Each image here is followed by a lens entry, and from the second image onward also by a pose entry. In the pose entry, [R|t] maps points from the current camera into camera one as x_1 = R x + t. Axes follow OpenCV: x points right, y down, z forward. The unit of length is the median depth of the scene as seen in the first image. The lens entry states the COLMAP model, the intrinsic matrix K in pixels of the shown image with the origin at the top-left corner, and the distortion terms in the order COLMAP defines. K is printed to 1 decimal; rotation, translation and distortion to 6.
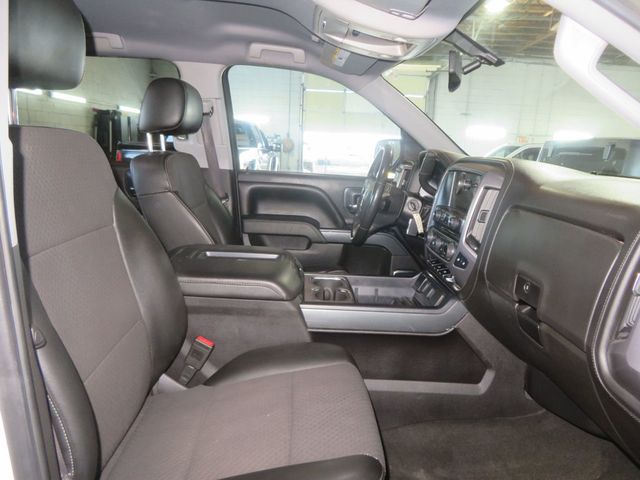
lens RADIAL K [[463.8, 0, 316.4], [0, 463.8, 242.7], [0, 0, 1]] dist [-0.015491, 0.021650]
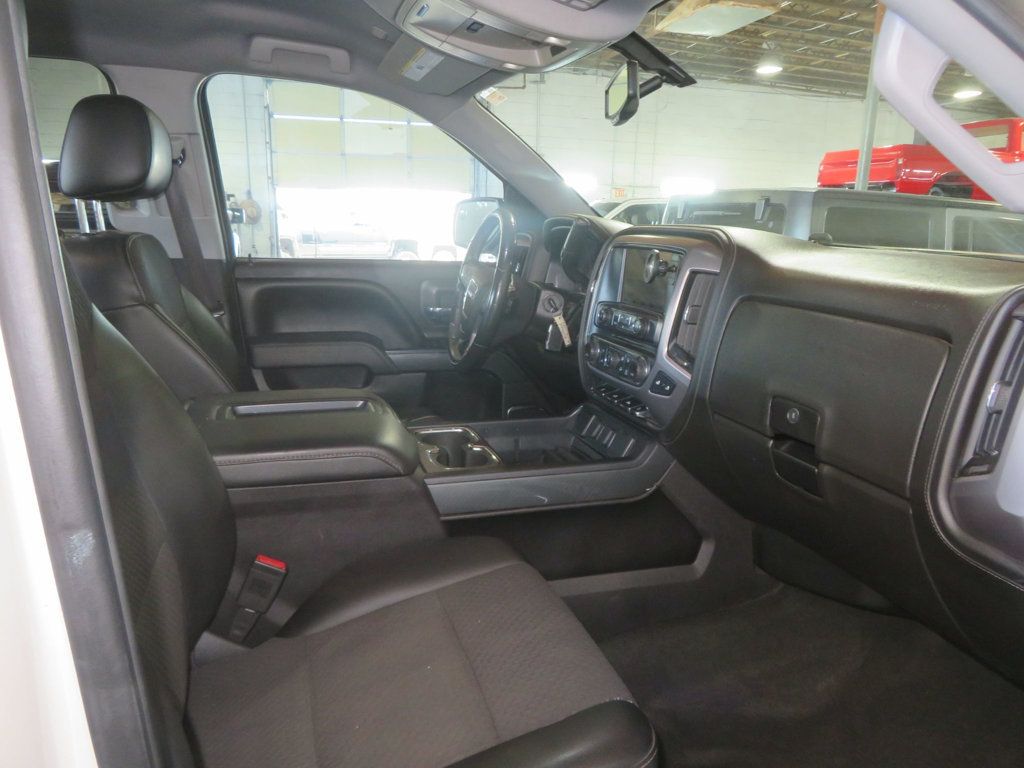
lens RADIAL K [[742.1, 0, 505.7], [0, 742.1, 389.7], [0, 0, 1]] dist [-0.015491, 0.021650]
pose [[0.962138, -0.089466, 0.257461, -0.163443], [0.080498, 0.995730, 0.045187, -0.017684], [-0.260405, -0.022751, 0.965231, 0.035941]]
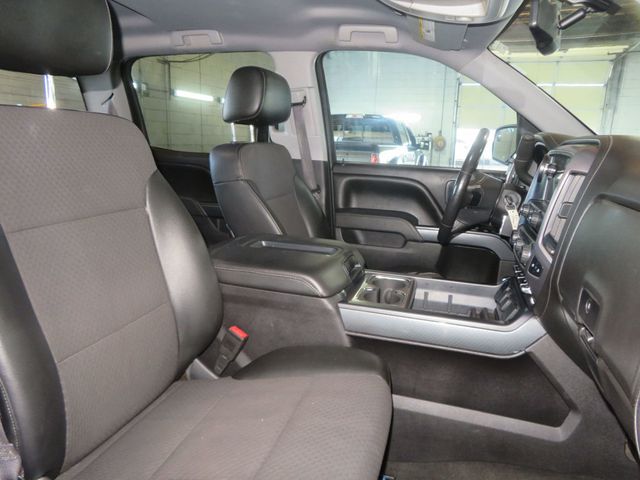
lens RADIAL K [[463.8, 0, 313.7], [0, 463.8, 243.0], [0, 0, 1]] dist [-0.015491, 0.021650]
pose [[0.944038, 0.051718, -0.325758, 0.196241], [-0.051778, 0.998623, 0.008493, 0.010820], [0.325748, 0.008850, 0.945415, 0.127879]]
